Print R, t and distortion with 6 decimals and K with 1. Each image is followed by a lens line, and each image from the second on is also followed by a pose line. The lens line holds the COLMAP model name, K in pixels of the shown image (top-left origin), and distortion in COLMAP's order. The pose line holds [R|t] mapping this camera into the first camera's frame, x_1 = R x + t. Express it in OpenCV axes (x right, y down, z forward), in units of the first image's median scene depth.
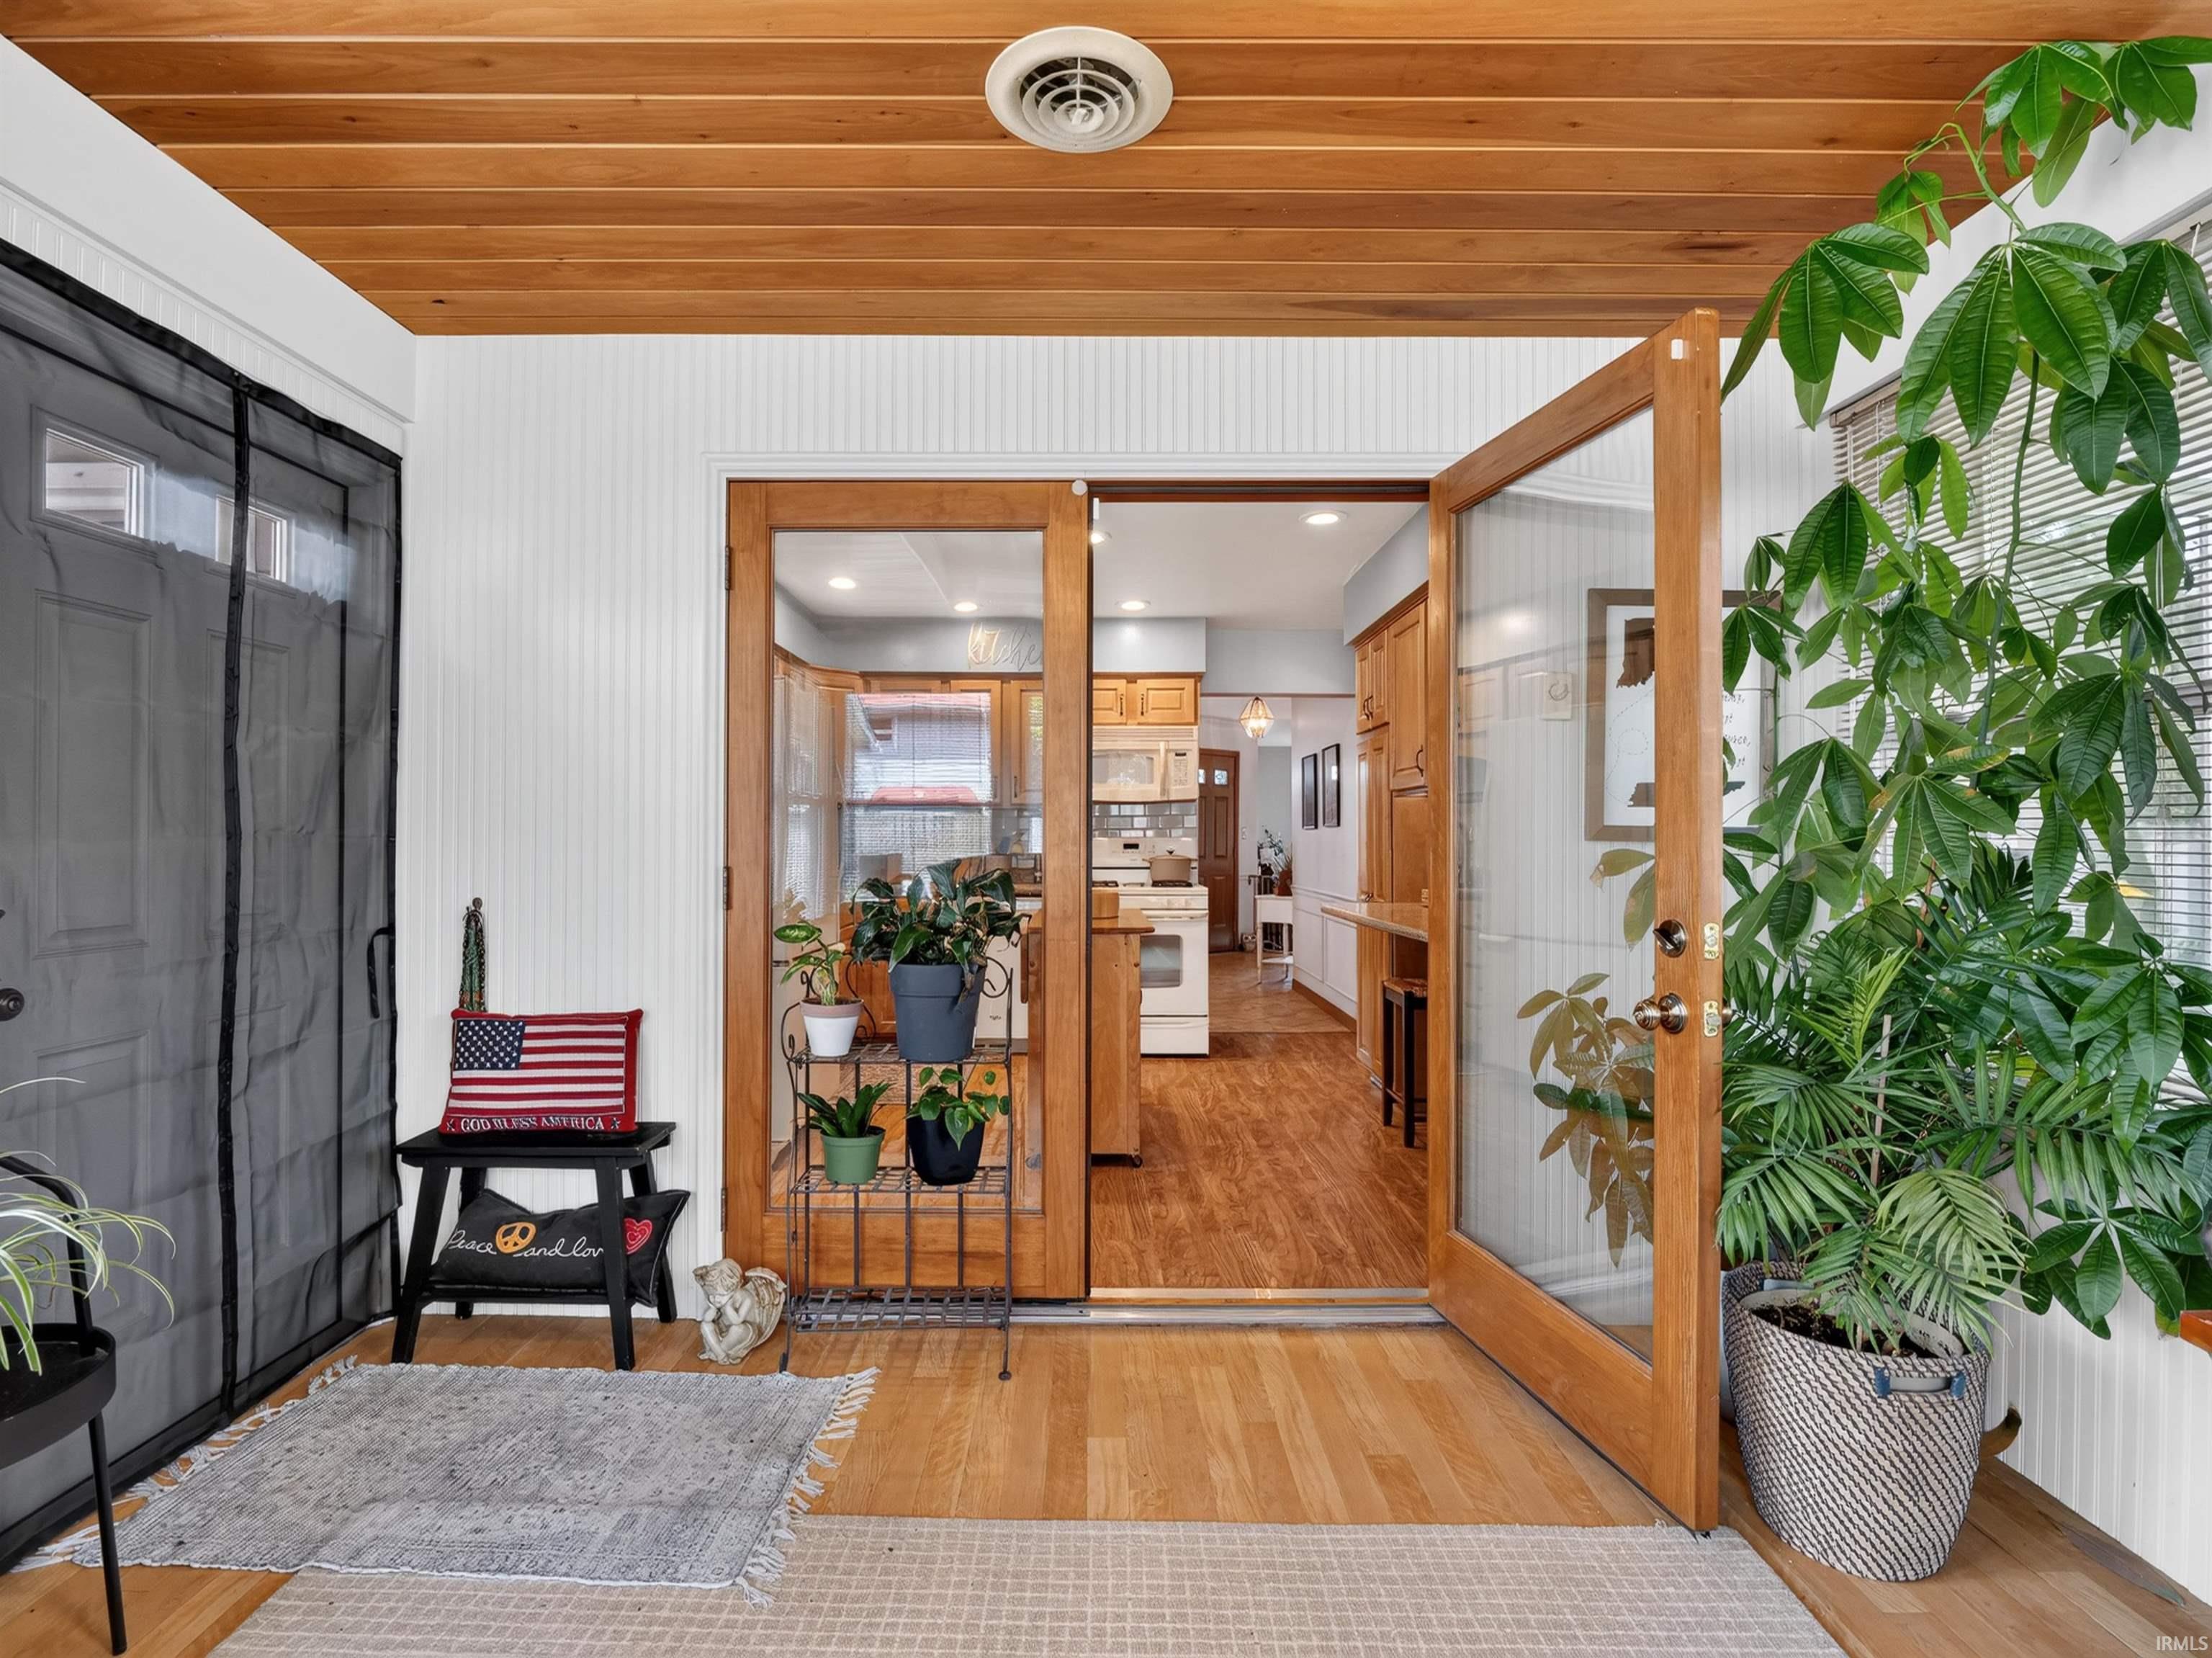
lens RADIAL K [[1104.3, 0, 1095.6], [0, 1104.3, 835.1], [0, 0, 1]] dist [-0.010384, -0.002134]
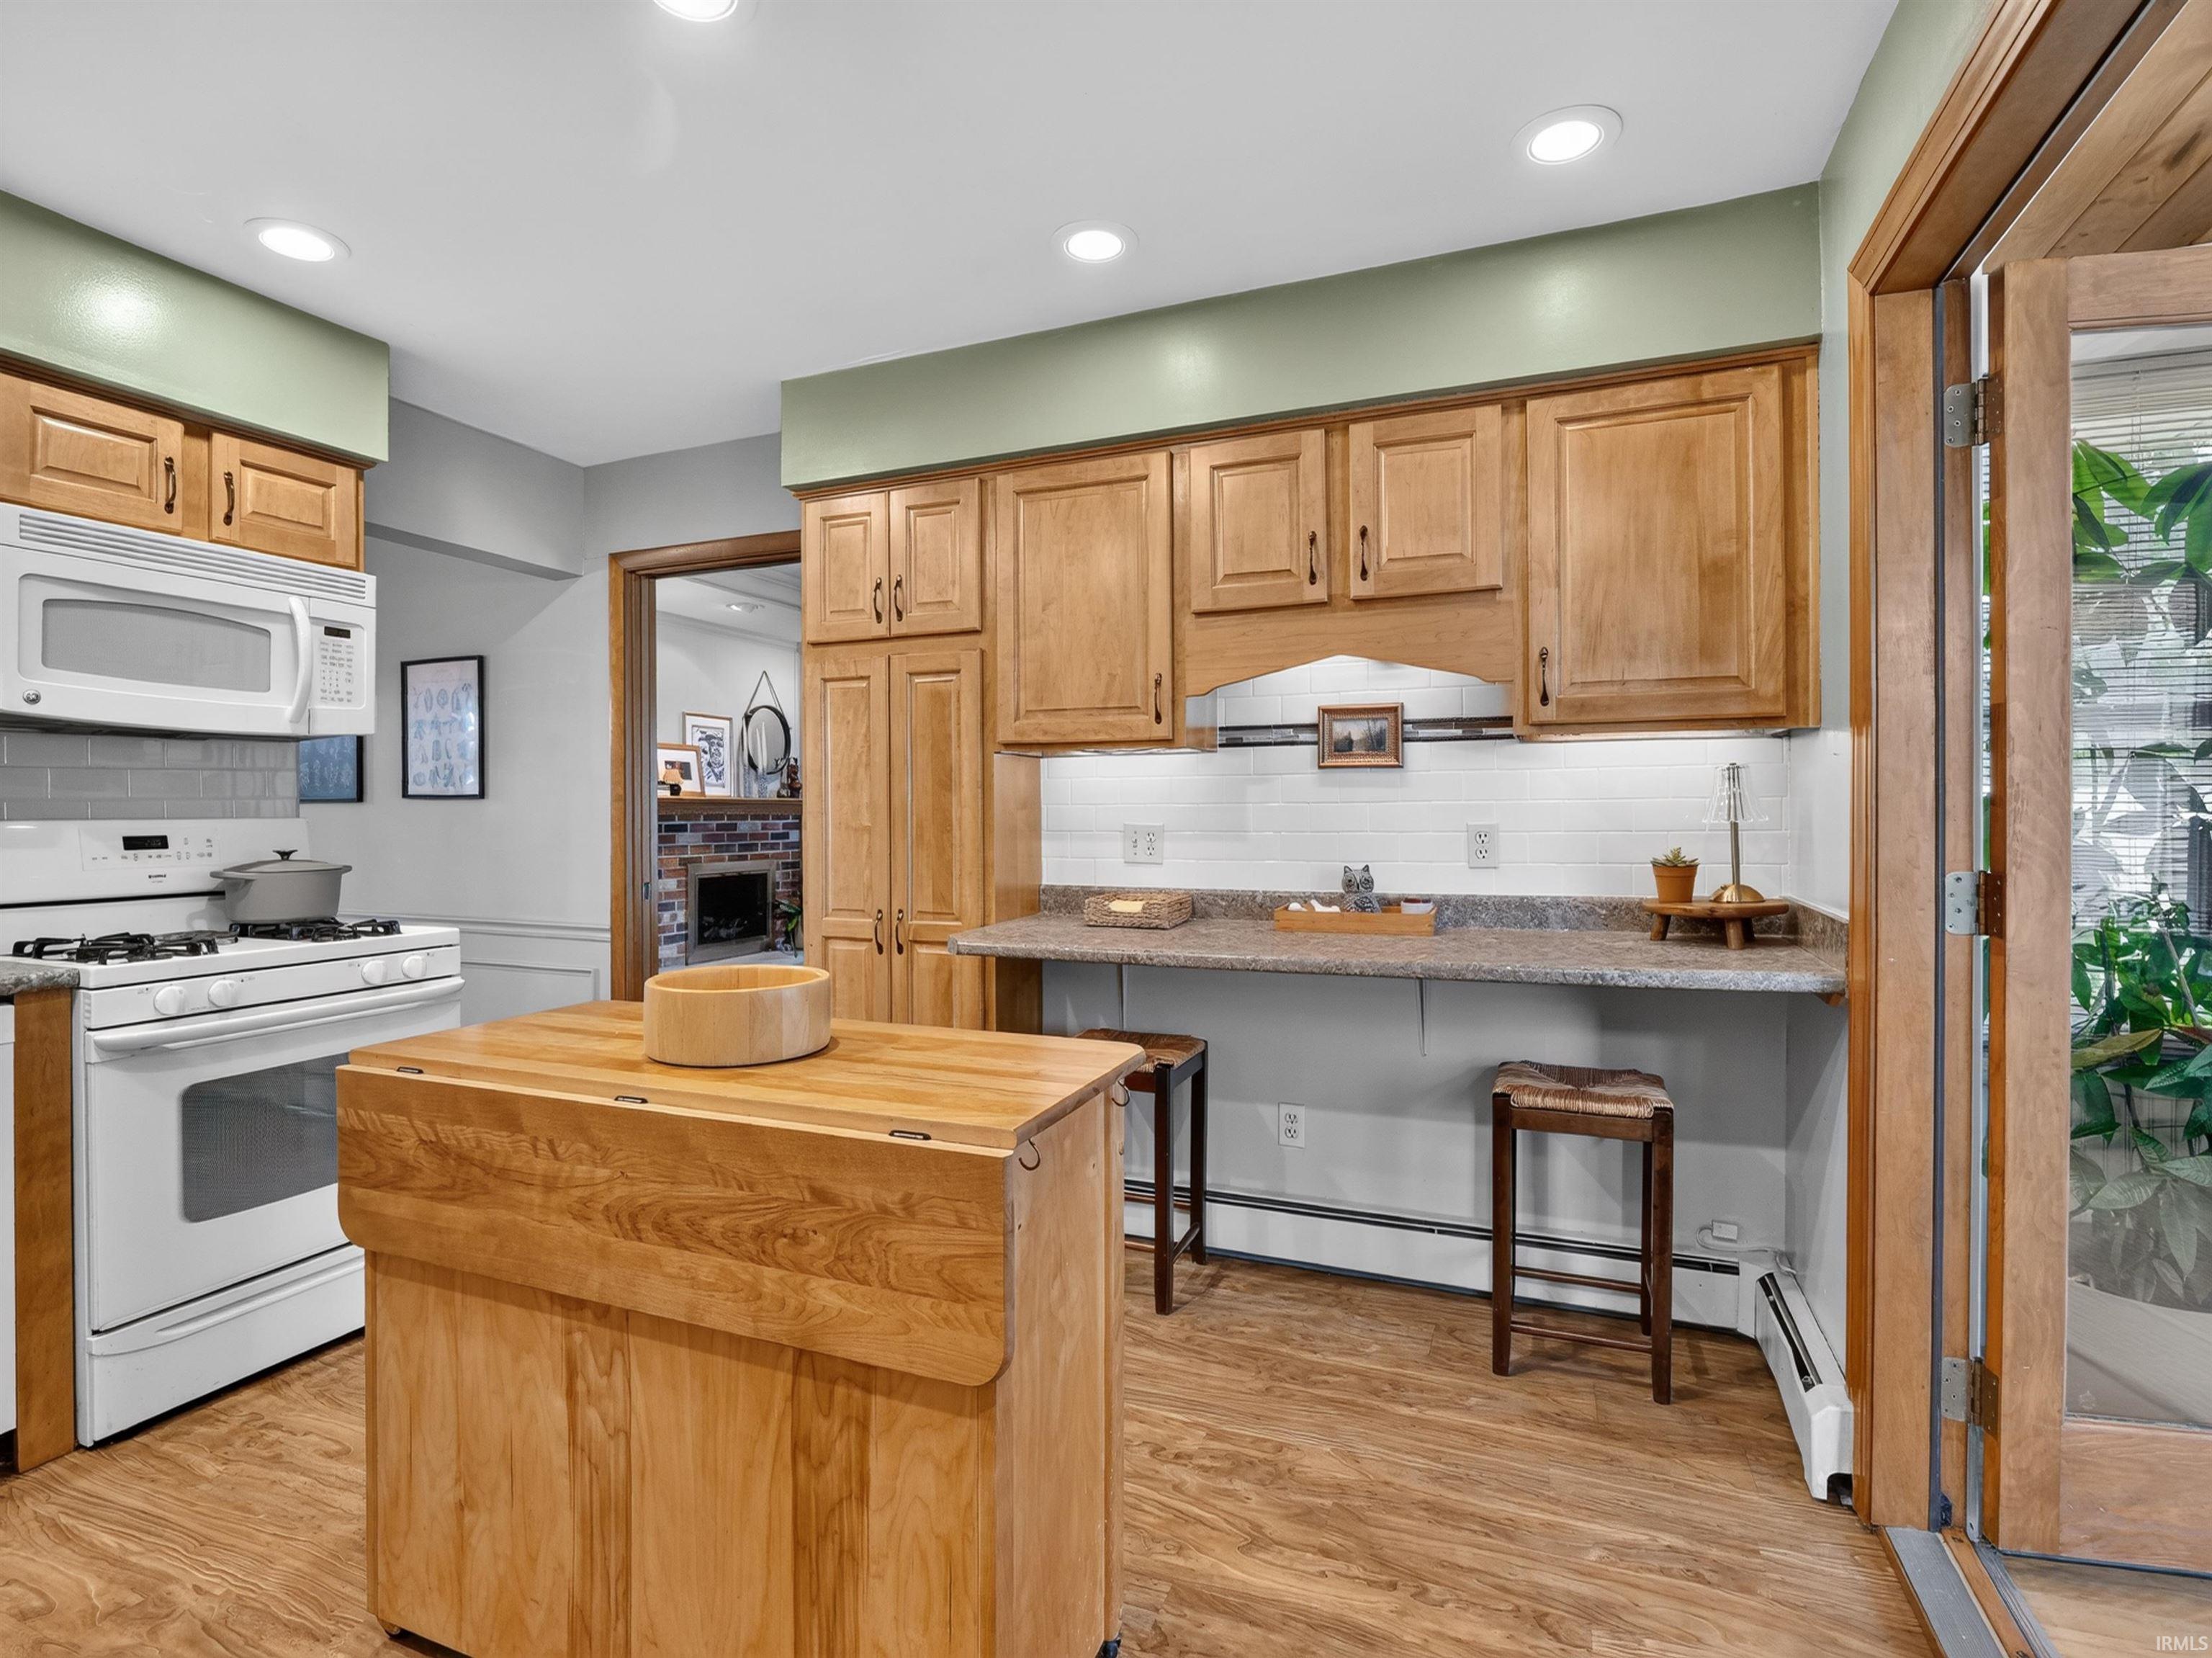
lens RADIAL K [[1104.3, 0, 1101.6], [0, 1104.3, 811.8], [0, 0, 1]] dist [-0.010384, -0.002134]
pose [[0.371871, -0.001439, 0.928283, -0.212438], [-0.000370, 0.999998, 0.001699, -0.002405], [-0.928284, -0.000975, 0.371870, 0.542844]]
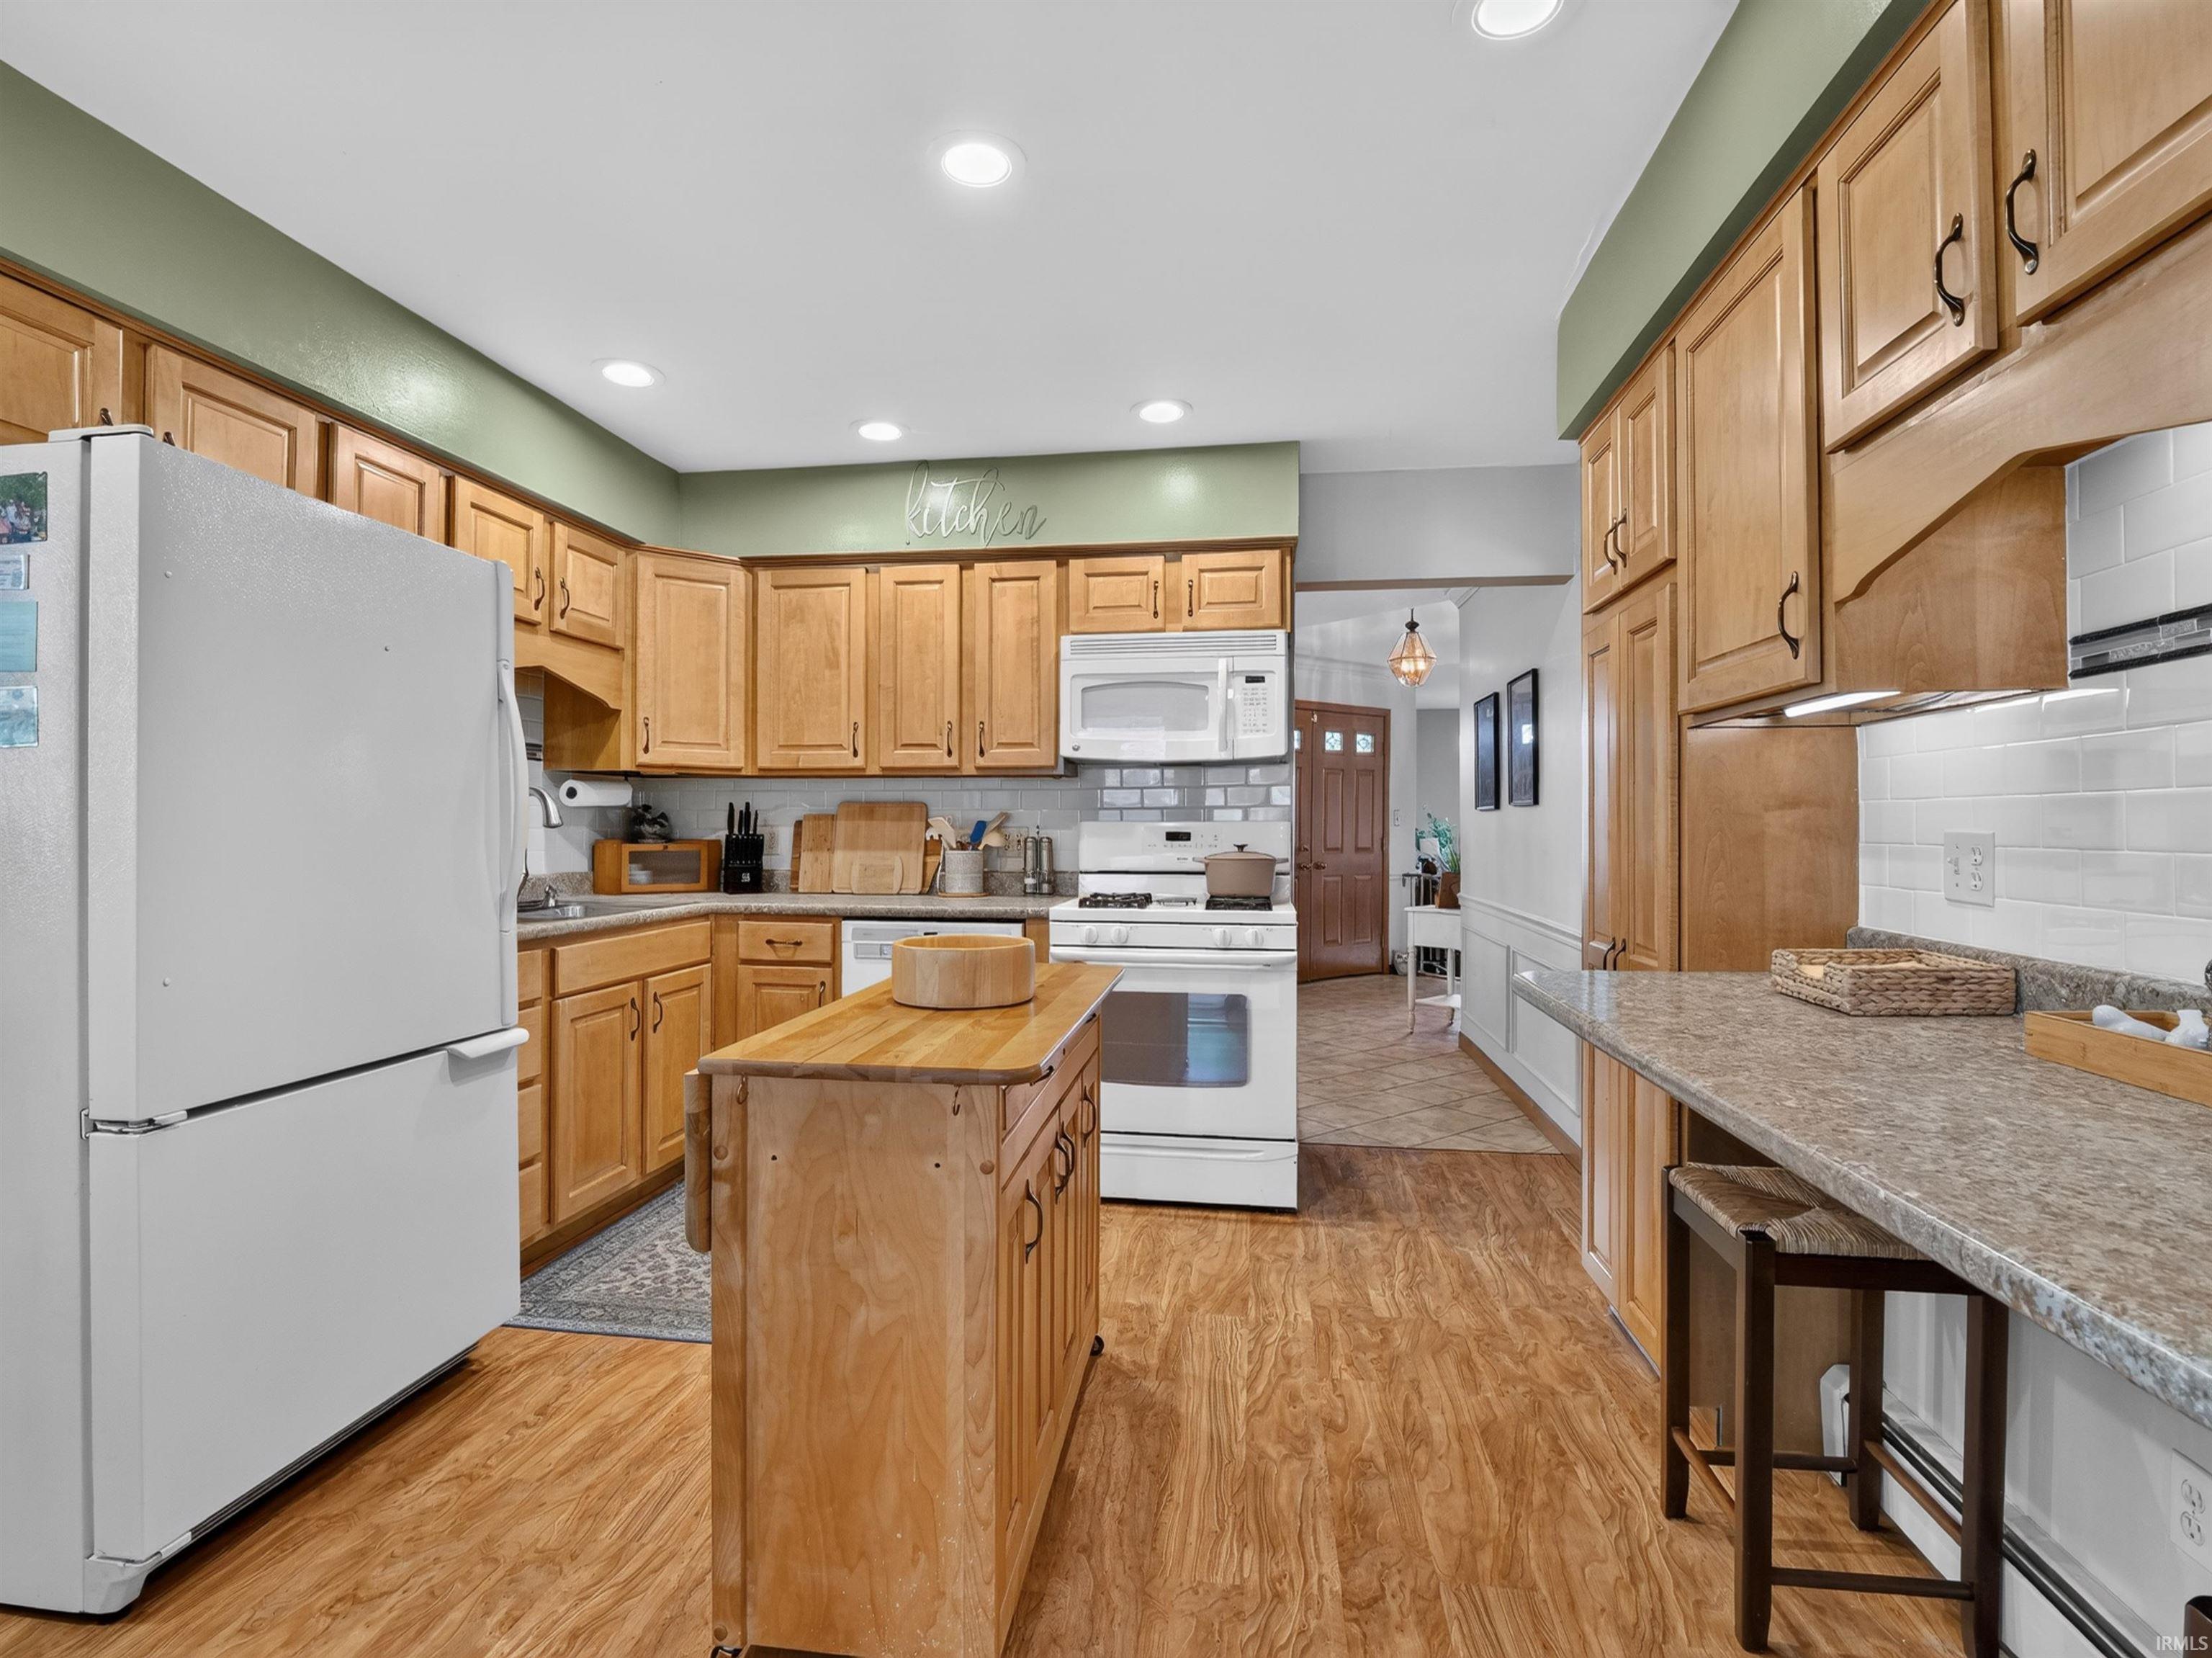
lens RADIAL K [[1104.3, 0, 1092.1], [0, 1104.3, 827.9], [0, 0, 1]] dist [-0.010384, -0.002134]
pose [[0.988234, 0.002682, -0.152925, 0.079664], [-0.001893, 0.999984, 0.005305, 0.001887], [0.152937, -0.004953, 0.988224, 0.405615]]
